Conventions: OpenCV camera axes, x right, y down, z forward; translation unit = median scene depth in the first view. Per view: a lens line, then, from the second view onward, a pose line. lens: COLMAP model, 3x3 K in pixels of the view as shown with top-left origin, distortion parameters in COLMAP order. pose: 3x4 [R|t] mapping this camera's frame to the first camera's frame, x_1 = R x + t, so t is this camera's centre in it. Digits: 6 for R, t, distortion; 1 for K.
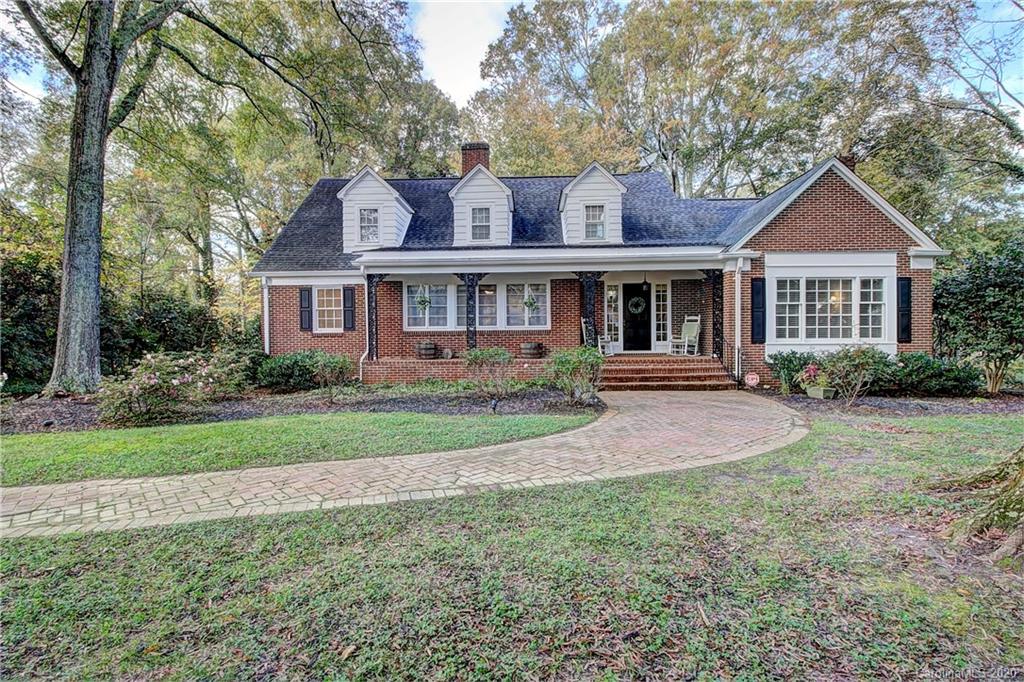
lens RADIAL K [[471.2, 0, 512.0], [0, 471.2, 341.0], [0, 0, 1]] dist [-0.000006, -0.011826]
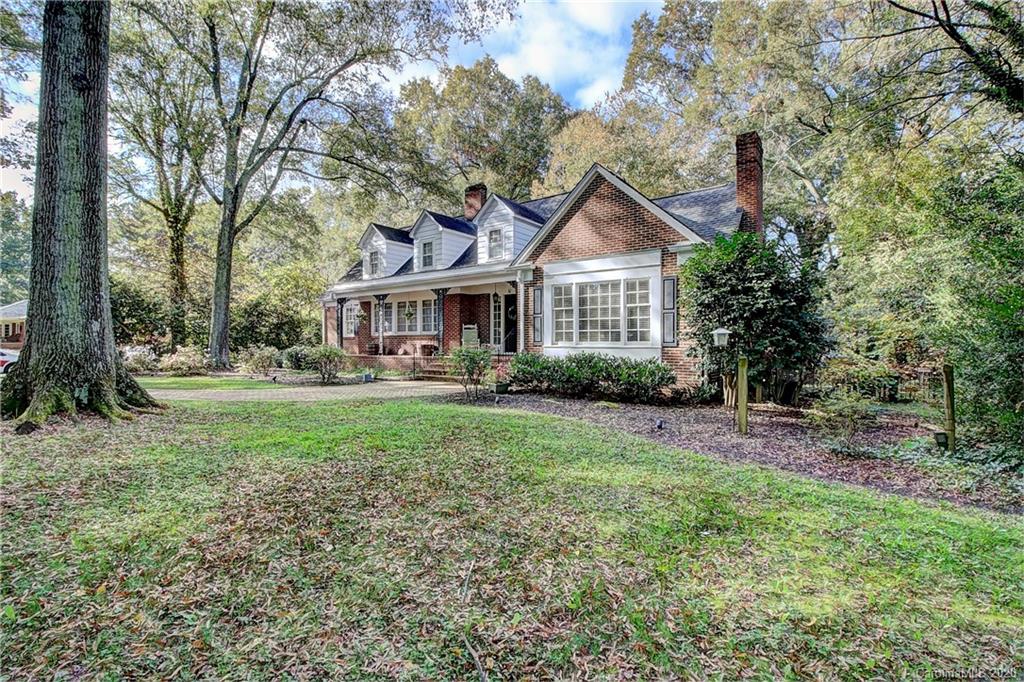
lens RADIAL K [[471.2, 0, 512.0], [0, 471.2, 341.0], [0, 0, 1]] dist [-0.000006, -0.011826]
pose [[0.820346, 0.005249, -0.571844, 0.923654], [-0.013213, 0.999865, -0.009777, 0.003674], [0.571715, 0.015576, 0.820304, 0.056464]]
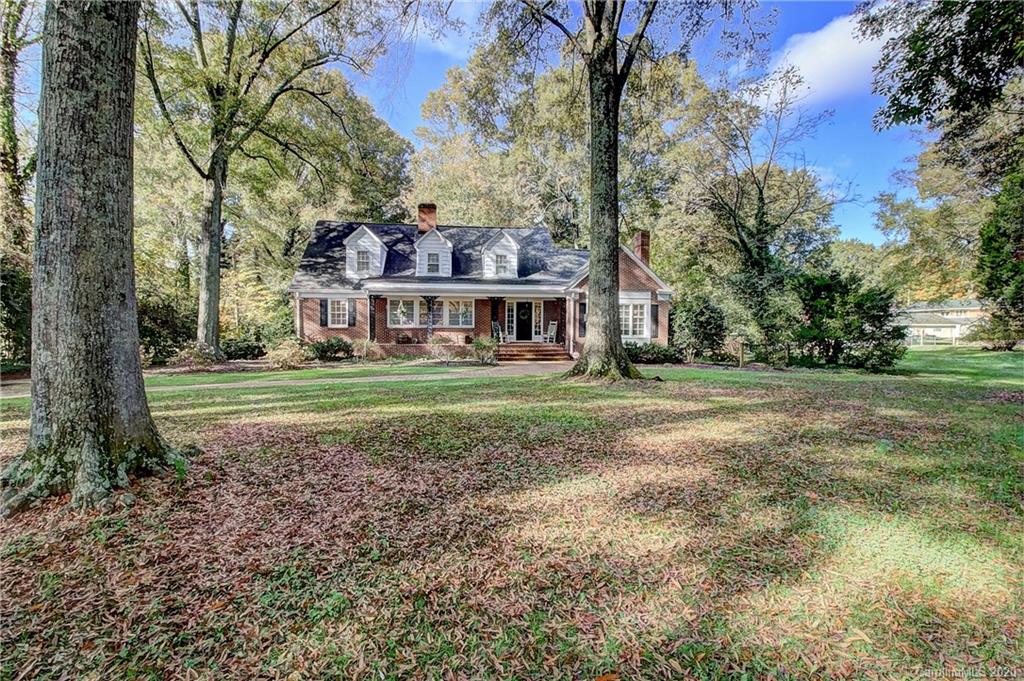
lens RADIAL K [[471.2, 0, 512.0], [0, 471.2, 340.5], [0, 0, 1]] dist [-0.000006, -0.011826]
pose [[0.988118, 0.010637, 0.153330, -0.045363], [-0.013725, 0.999723, 0.019095, -0.012167], [-0.153085, -0.020972, 0.987990, -0.718632]]
